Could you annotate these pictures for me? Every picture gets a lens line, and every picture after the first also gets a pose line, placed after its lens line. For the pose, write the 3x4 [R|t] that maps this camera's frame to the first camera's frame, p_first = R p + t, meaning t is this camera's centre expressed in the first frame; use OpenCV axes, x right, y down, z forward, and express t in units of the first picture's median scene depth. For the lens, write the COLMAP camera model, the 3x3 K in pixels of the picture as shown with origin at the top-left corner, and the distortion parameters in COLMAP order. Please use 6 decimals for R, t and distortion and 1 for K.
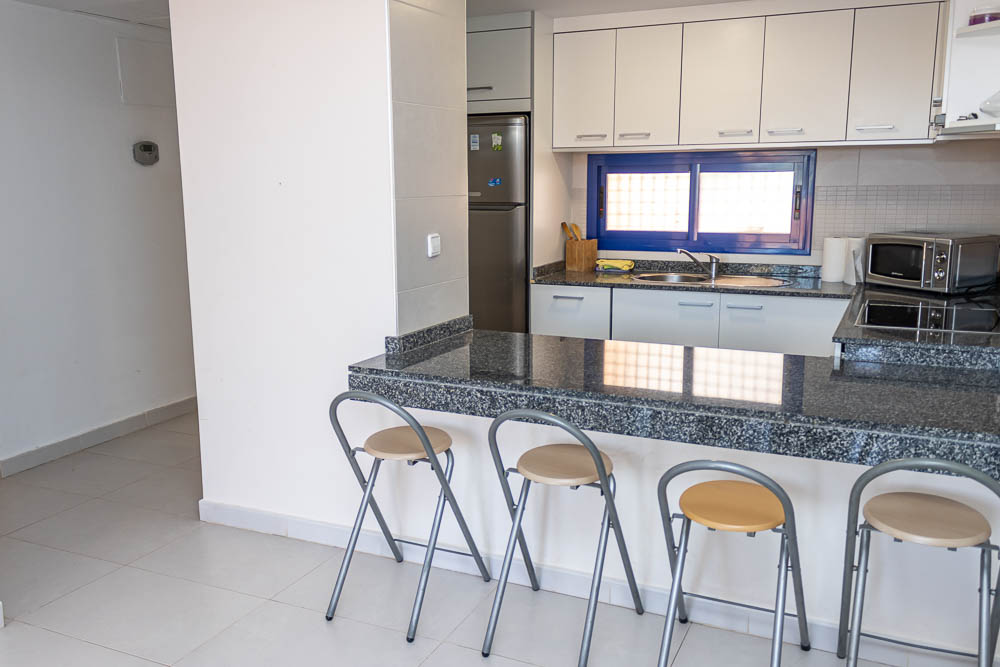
lens RADIAL K [[863.4, 0, 500.0], [0, 863.4, 333.5], [0, 0, 1]] dist [0.071487, -0.078259]
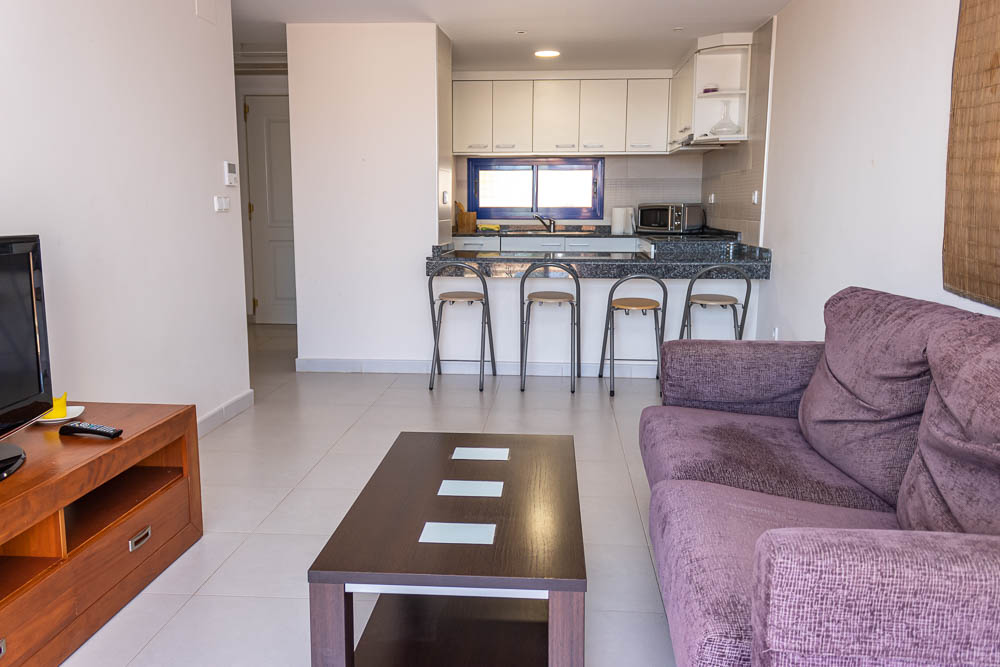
lens RADIAL K [[824.4, 0, 493.1], [0, 824.4, 336.2], [0, 0, 1]] dist [0.065425, -0.064070]
pose [[0.935797, -0.045804, 0.349550, -0.442689], [0.055584, 0.998292, -0.017995, 0.163470], [-0.348129, 0.036270, 0.936745, -0.459749]]
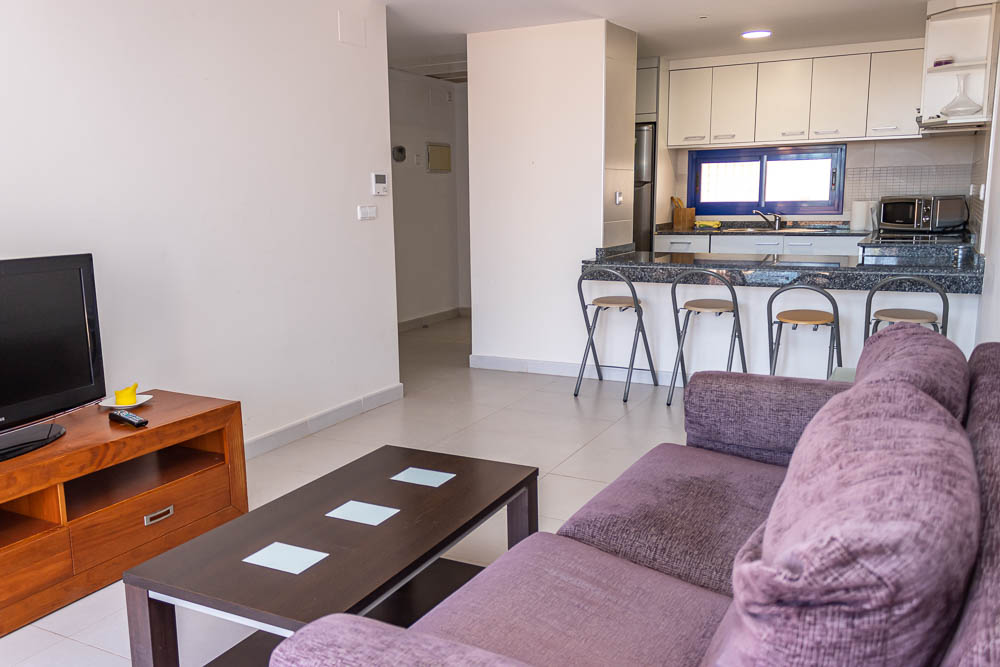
lens RADIAL K [[824.4, 0, 493.1], [0, 824.4, 336.2], [0, 0, 1]] dist [0.065425, -0.064070]
pose [[0.998886, 0.000081, -0.047199, -0.186563], [-0.000650, 0.999927, -0.012036, 0.144331], [0.047194, 0.012054, 0.998813, -0.485369]]
